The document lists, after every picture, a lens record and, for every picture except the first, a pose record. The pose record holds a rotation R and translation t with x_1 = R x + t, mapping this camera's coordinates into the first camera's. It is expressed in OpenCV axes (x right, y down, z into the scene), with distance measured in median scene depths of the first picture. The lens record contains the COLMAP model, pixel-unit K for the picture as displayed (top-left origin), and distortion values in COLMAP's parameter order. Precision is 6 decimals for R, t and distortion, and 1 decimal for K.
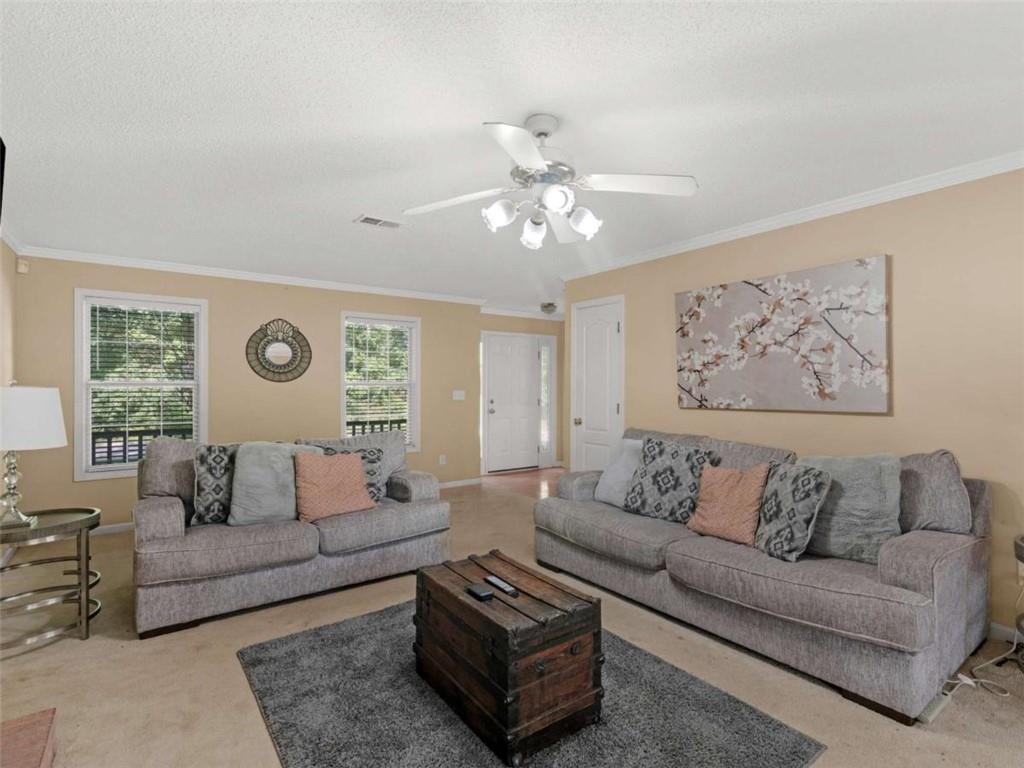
lens RADIAL K [[542.6, 0, 579.5], [0, 542.6, 383.1], [0, 0, 1]] dist [0.031196, -0.000069]
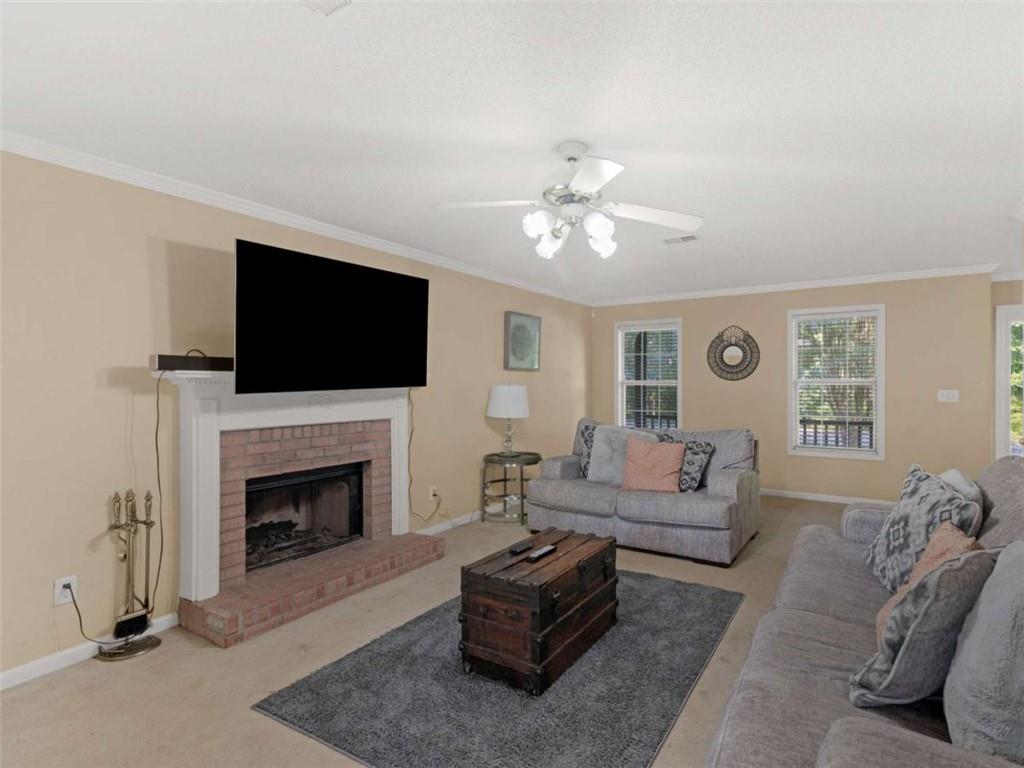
lens RADIAL K [[523.3, 0, 518.6], [0, 523.3, 382.5], [0, 0, 1]] dist [0.002662, 0.000139]
pose [[0.308237, -0.001566, -0.951308, 0.525270], [0.007834, 0.999969, 0.000892, -0.003516], [0.951277, -0.007728, 0.308240, 0.335113]]
